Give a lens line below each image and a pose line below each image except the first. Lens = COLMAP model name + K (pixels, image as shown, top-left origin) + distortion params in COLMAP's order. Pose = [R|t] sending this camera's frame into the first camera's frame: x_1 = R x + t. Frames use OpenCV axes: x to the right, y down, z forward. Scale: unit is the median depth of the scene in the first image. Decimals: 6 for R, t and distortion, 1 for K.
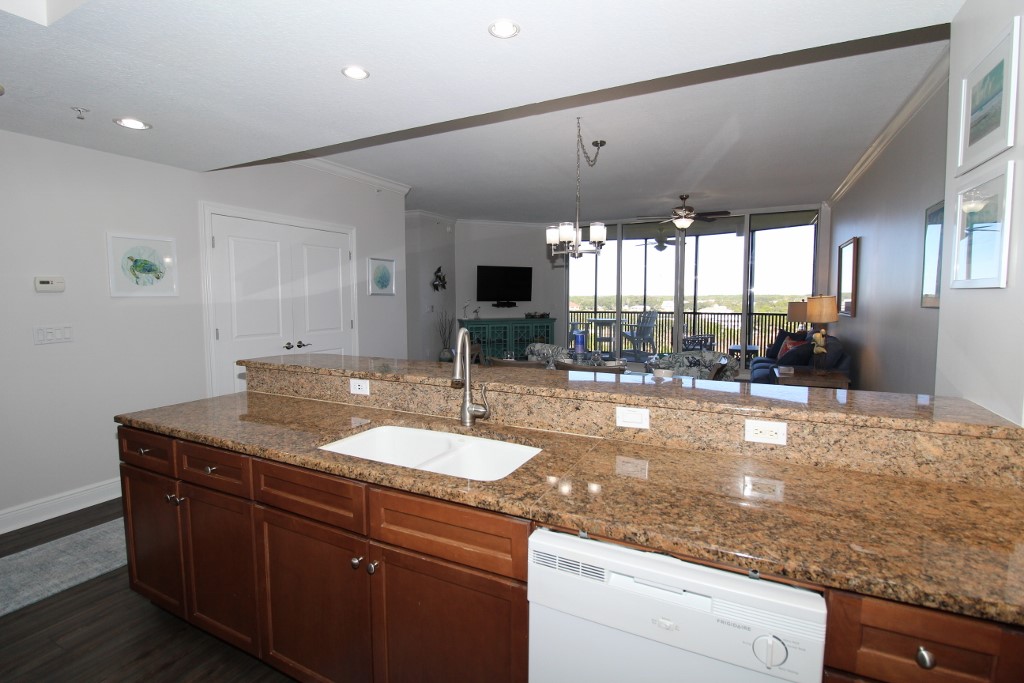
lens RADIAL K [[474.6, 0, 511.1], [0, 474.6, 331.5], [0, 0, 1]] dist [0.000658, -0.013250]
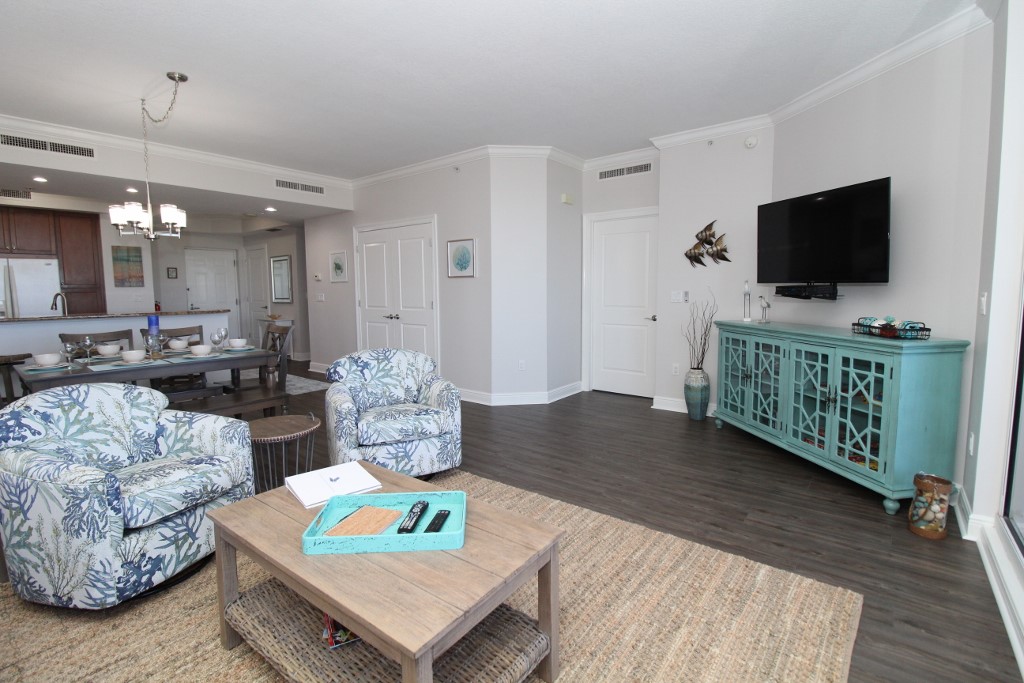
lens RADIAL K [[474.6, 0, 511.1], [0, 474.6, 331.5], [0, 0, 1]] dist [0.000658, -0.013250]
pose [[-0.193020, 0.092920, -0.976785, 0.431892], [-0.064743, 0.992130, 0.107174, -0.051699], [0.979056, 0.083926, -0.185485, 0.852969]]
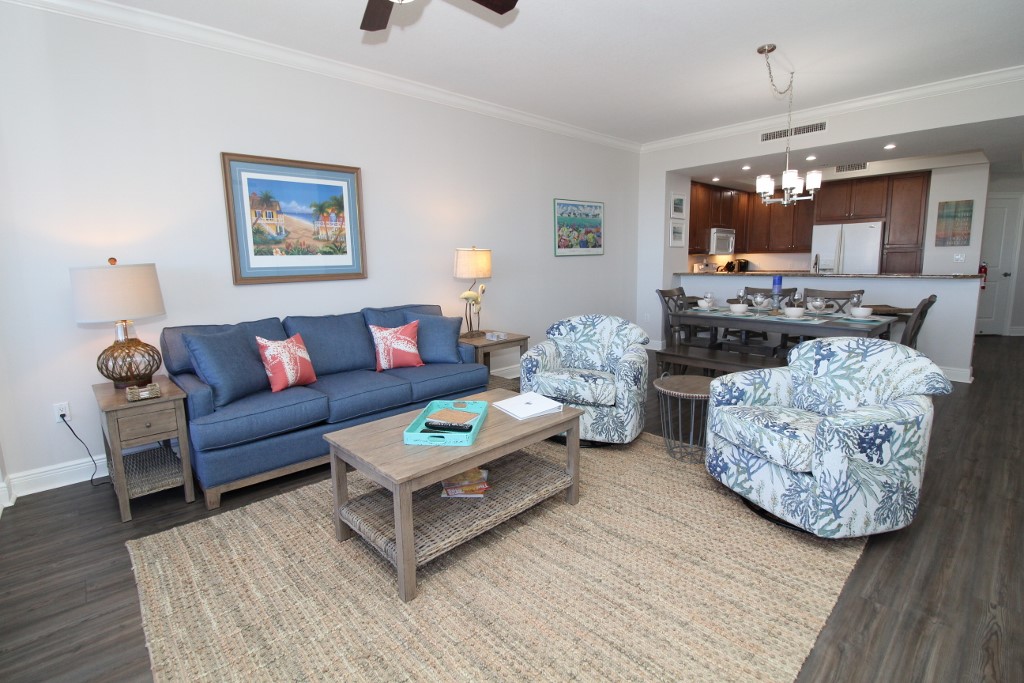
lens RADIAL K [[470.6, 0, 509.9], [0, 470.6, 331.1], [0, 0, 1]] dist [0.001910, -0.014753]
pose [[-0.936111, -0.029896, 0.350432, 0.150375], [0.049701, 0.975137, 0.215956, -0.060364], [-0.348175, 0.219576, -0.911351, 0.993491]]
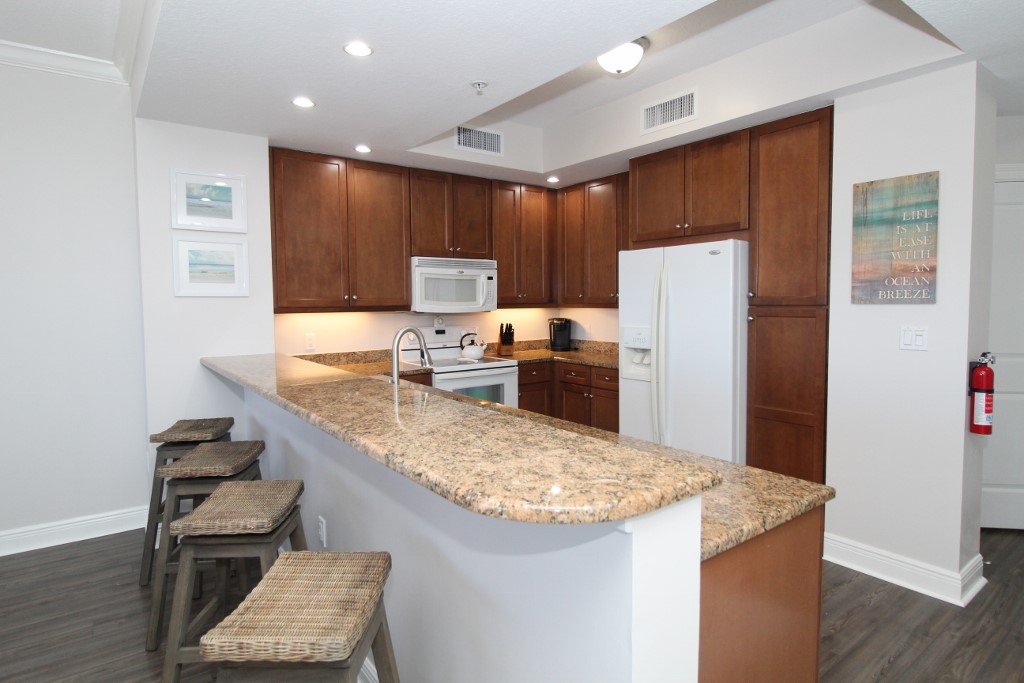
lens RADIAL K [[558.2, 0, 512.9], [0, 558.2, 332.4], [0, 0, 1]] dist [-0.015283, -0.000975]
pose [[-0.898653, -0.015023, 0.438404, -0.185070], [0.042342, 0.991776, 0.120780, -0.028561], [-0.436613, 0.127102, -0.890626, 0.424897]]
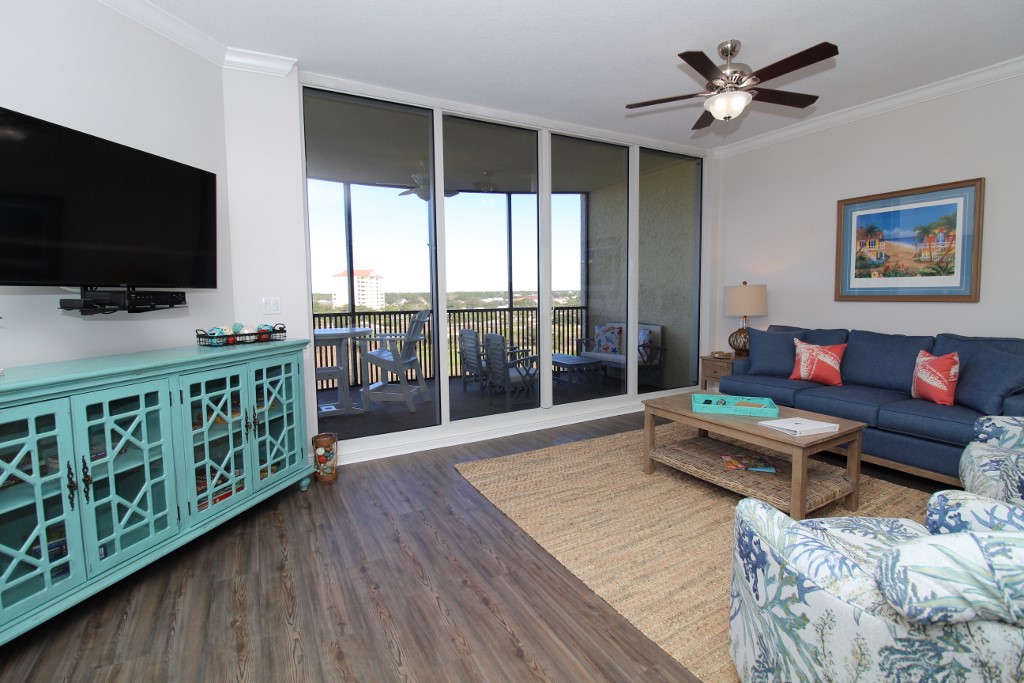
lens RADIAL K [[473.8, 0, 512.3], [0, 473.8, 329.0], [0, 0, 1]] dist [0.000314, -0.011853]
pose [[0.564059, -0.068375, 0.822899, -0.104823], [0.071817, 0.996852, 0.033602, -0.037316], [-0.822606, 0.040144, 0.567193, 0.714357]]
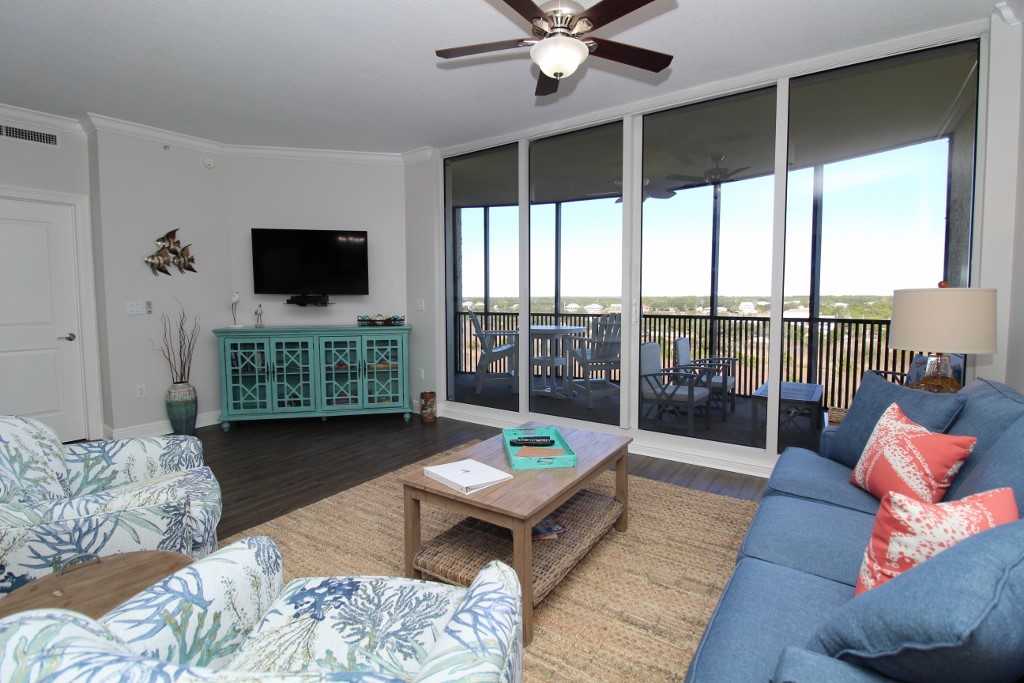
lens RADIAL K [[473.8, 0, 512.3], [0, 473.8, 329.0], [0, 0, 1]] dist [0.000314, -0.011853]
pose [[0.989607, 0.009097, -0.143510, 0.295393], [-0.010160, 0.999926, -0.006676, -0.023621], [0.143439, 0.008065, 0.989626, 0.509278]]
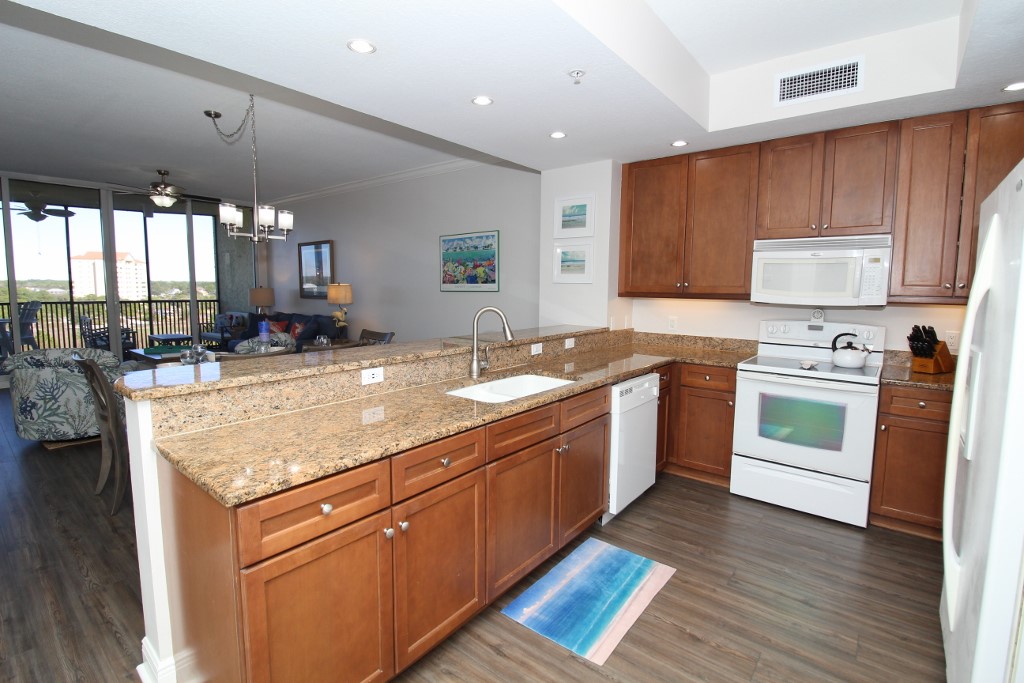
lens RADIAL K [[473.8, 0, 512.3], [0, 473.8, 329.0], [0, 0, 1]] dist [0.000314, -0.011853]
pose [[0.210655, -0.084653, 0.973888, -0.307064], [0.061376, 0.995423, 0.073249, -0.008334], [-0.975632, 0.044343, 0.214887, 0.129991]]
